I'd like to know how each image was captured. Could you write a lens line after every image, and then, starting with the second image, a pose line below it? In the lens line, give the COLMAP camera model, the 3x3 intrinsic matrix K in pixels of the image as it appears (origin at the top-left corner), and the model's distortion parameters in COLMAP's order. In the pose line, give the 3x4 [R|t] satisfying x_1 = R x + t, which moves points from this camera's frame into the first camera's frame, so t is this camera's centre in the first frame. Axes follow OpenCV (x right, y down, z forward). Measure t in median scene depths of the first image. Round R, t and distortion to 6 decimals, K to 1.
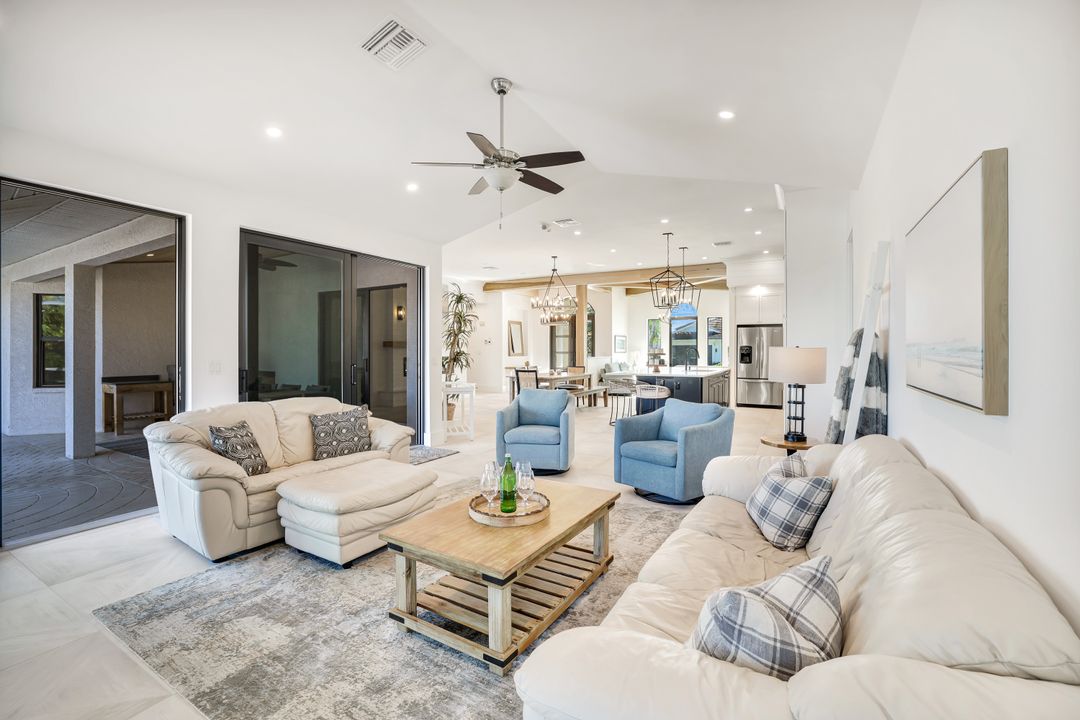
lens RADIAL K [[469.0, 0, 541.5], [0, 469.0, 356.1], [0, 0, 1]] dist [-0.023516, 0.005558]
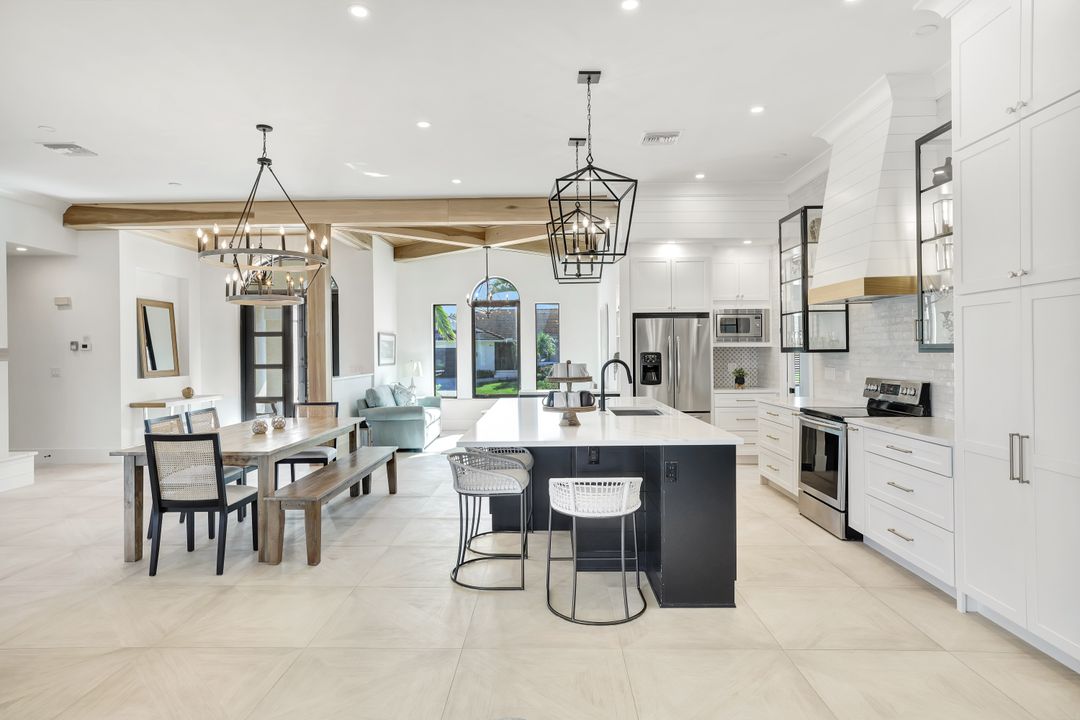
lens RADIAL K [[638.3, 0, 543.5], [0, 638.3, 352.8], [0, 0, 1]] dist [0.002406, 0.001416]
pose [[0.889069, -0.008679, 0.457691, -0.009409], [0.015538, 0.999816, -0.011224, -0.014766], [-0.457510, 0.017090, 0.889040, 0.394606]]
